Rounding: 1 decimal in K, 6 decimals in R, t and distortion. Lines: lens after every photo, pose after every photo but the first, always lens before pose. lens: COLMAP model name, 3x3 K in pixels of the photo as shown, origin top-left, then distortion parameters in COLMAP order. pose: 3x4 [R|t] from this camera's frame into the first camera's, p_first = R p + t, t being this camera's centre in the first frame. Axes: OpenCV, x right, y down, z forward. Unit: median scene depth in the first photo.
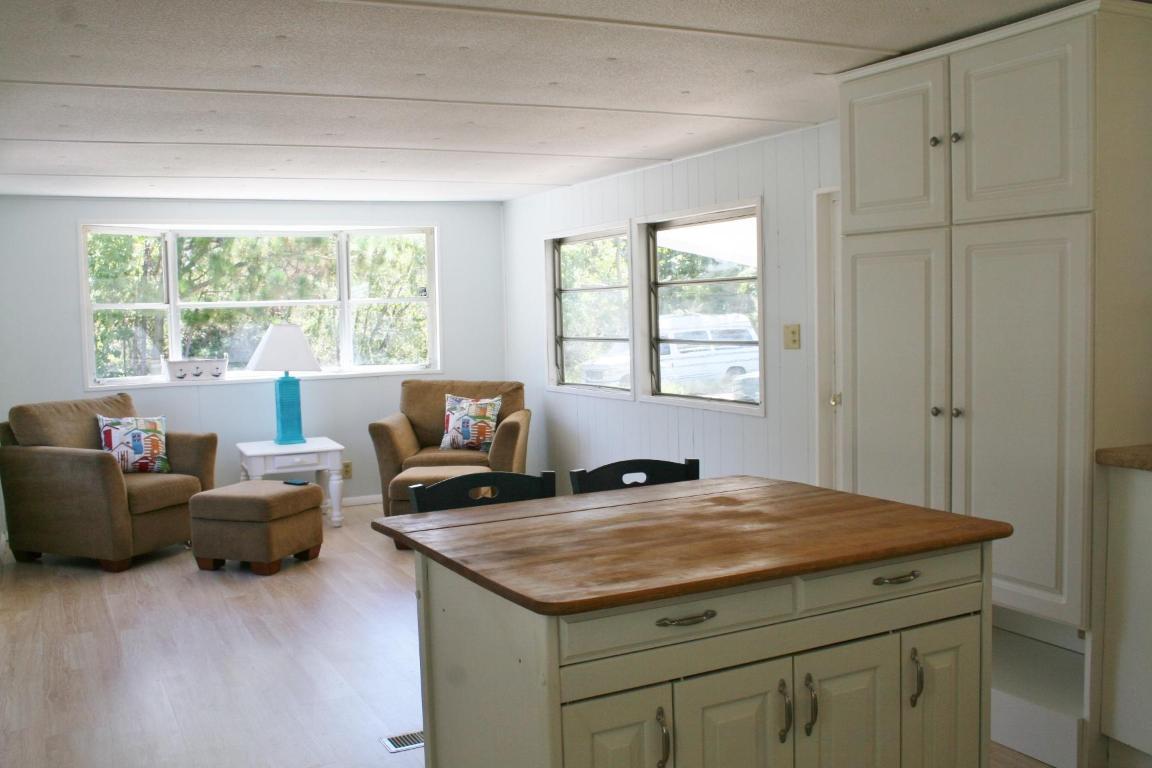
lens RADIAL K [[1192.2, 0, 529.8], [0, 1192.2, 380.6], [0, 0, 1]] dist [-0.081169, 0.000000]
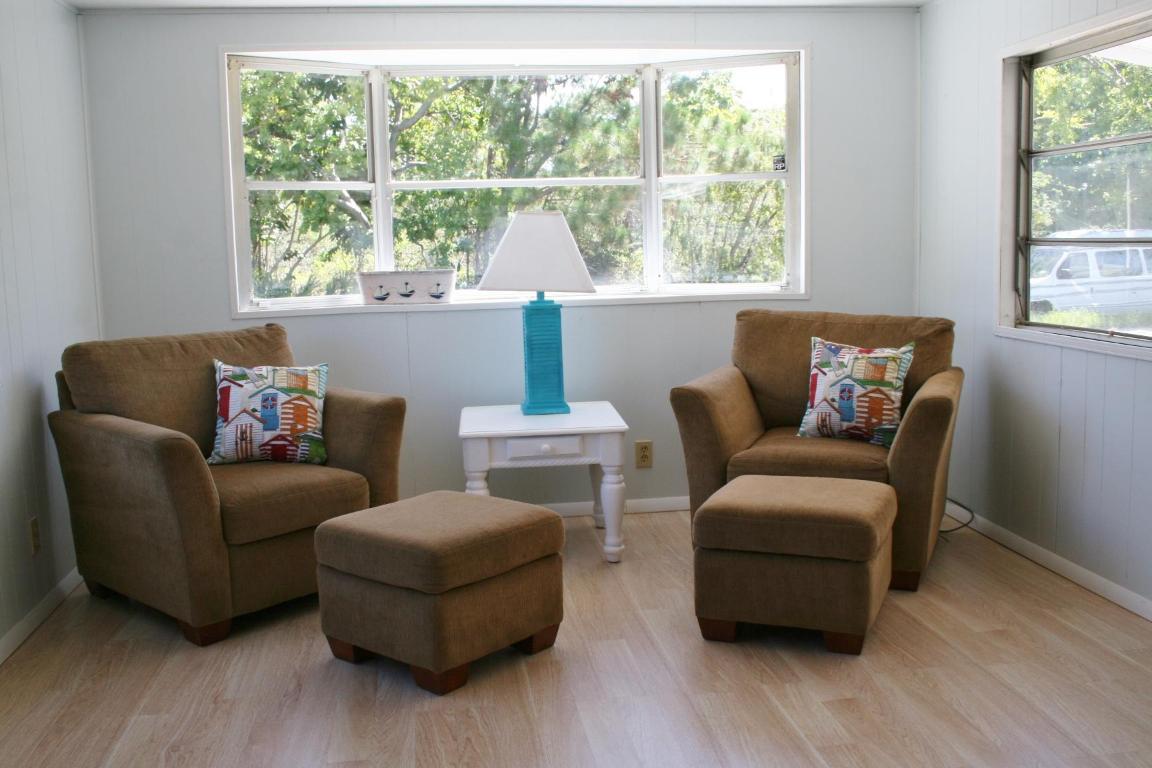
lens RADIAL K [[1192.2, 0, 555.3], [0, 1192.2, 396.2], [0, 0, 1]] dist [-0.081169, 0.000000]
pose [[0.959513, 0.040918, -0.278677, -0.030019], [-0.018049, 0.996290, 0.084141, -0.006184], [0.281086, -0.075705, 0.956692, 0.436868]]
